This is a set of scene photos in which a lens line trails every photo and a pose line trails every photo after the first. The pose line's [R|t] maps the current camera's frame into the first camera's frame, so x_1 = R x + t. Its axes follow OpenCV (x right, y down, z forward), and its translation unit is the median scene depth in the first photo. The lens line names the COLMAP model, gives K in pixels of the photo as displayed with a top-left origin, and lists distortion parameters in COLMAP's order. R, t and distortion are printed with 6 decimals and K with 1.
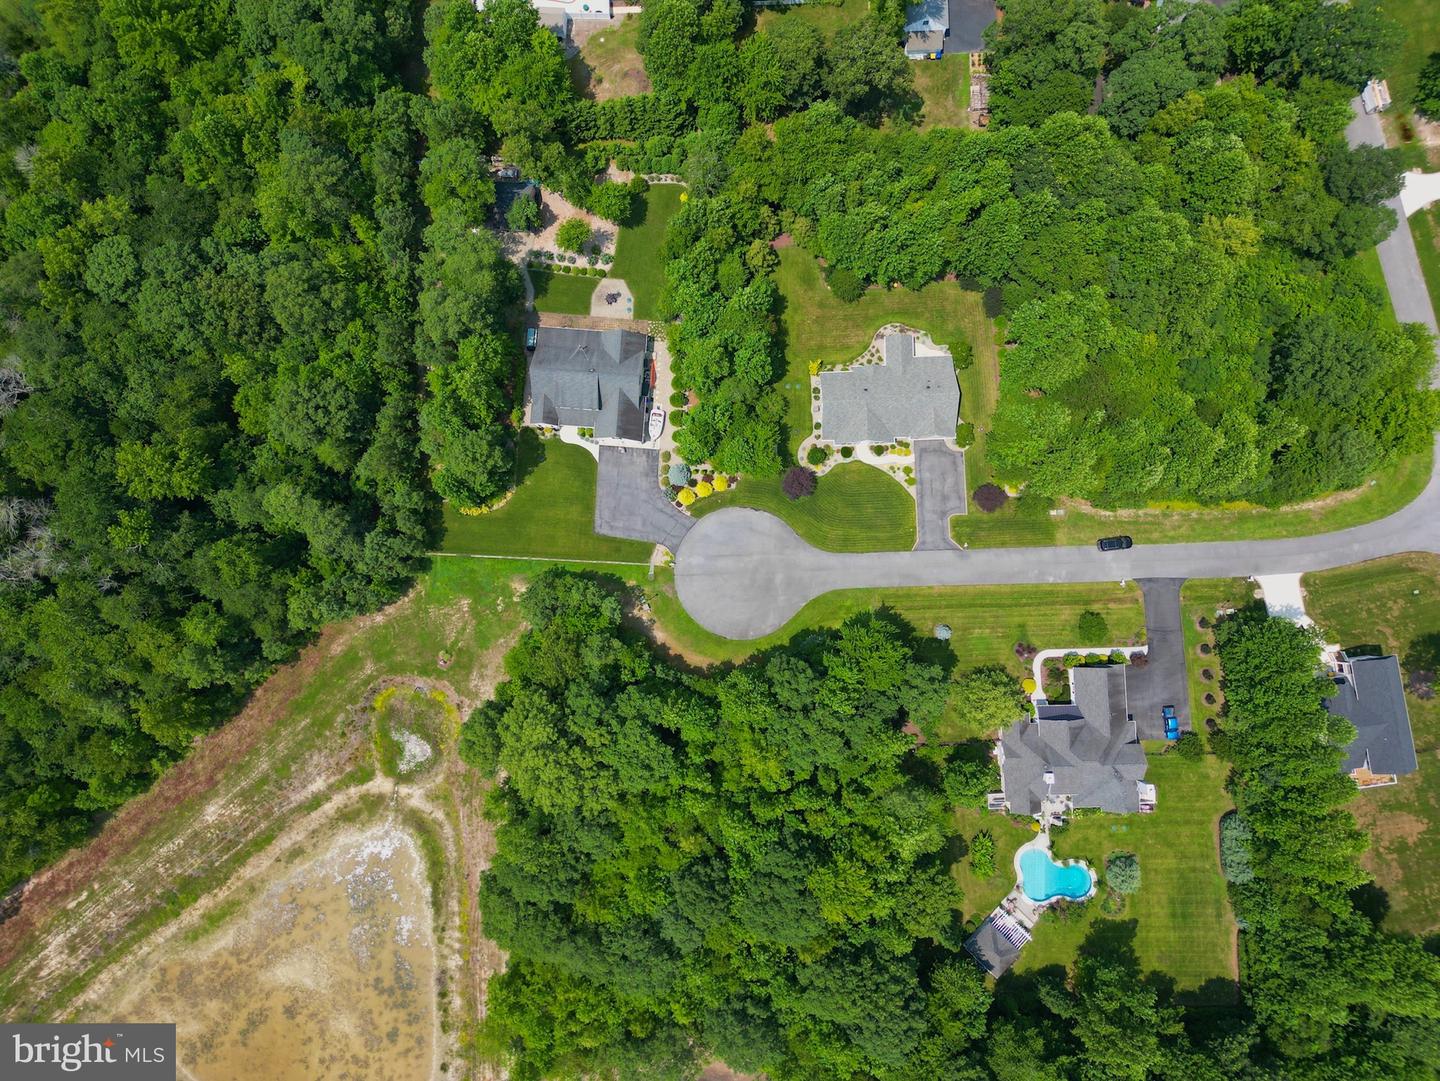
lens RADIAL K [[1012.6, 0, 719.9], [0, 1012.6, 540.0], [0, 0, 1]] dist [0.058302, -0.050008]
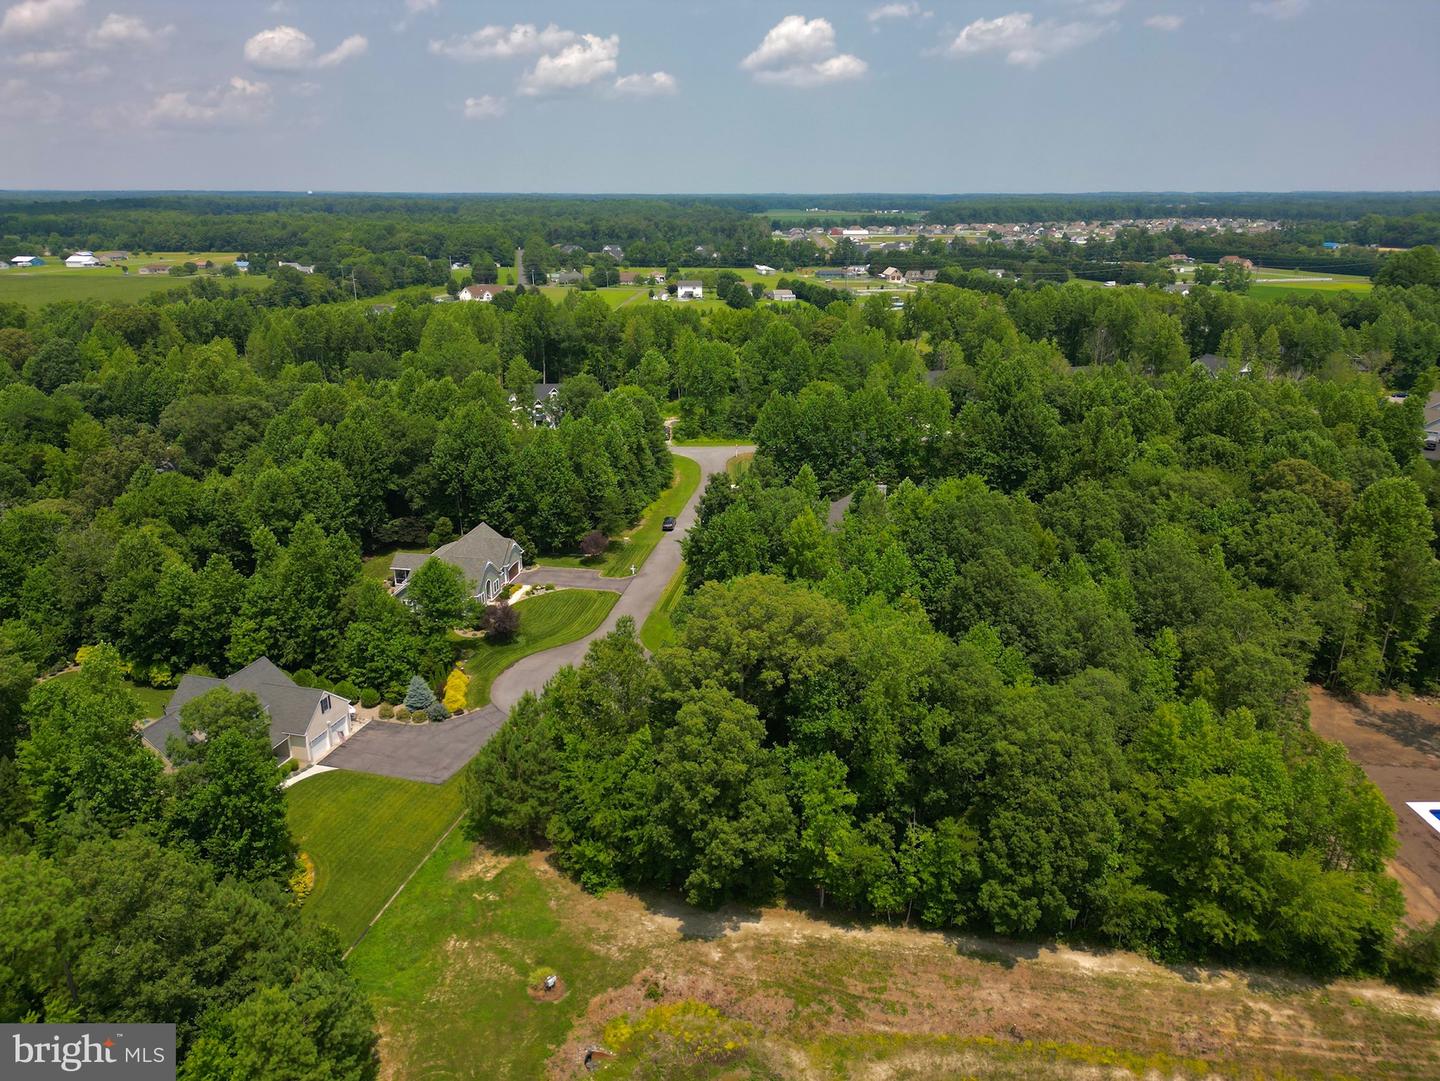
lens RADIAL K [[1012.6, 0, 728.9], [0, 1012.6, 540.4], [0, 0, 1]] dist [0.058302, -0.050008]
pose [[0.195950, -0.314844, 0.928696, -0.624617], [0.978266, 0.128255, -0.162929, 0.248453], [-0.067813, 0.940438, 0.333133, 0.643995]]
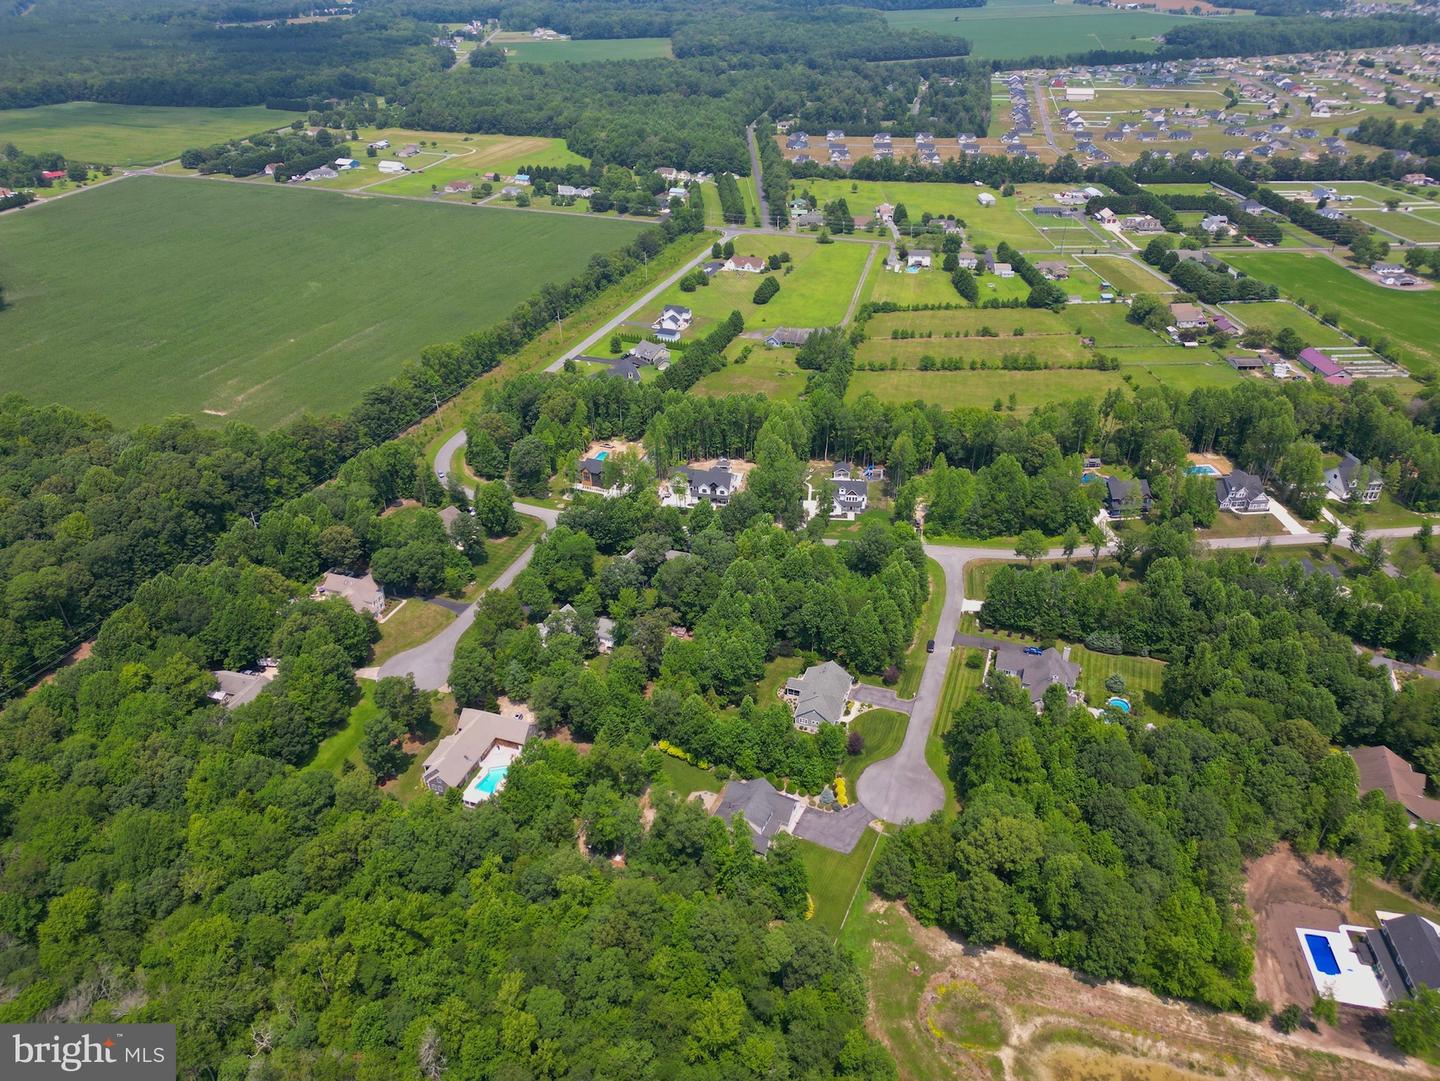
lens RADIAL K [[1012.6, 0, 723.1], [0, 1012.6, 538.0], [0, 0, 1]] dist [0.058302, -0.050008]
pose [[0.366851, -0.482530, 0.795352, -1.117504], [0.928744, 0.239076, -0.283332, 0.127976], [-0.053433, 0.842619, 0.535852, -0.131930]]
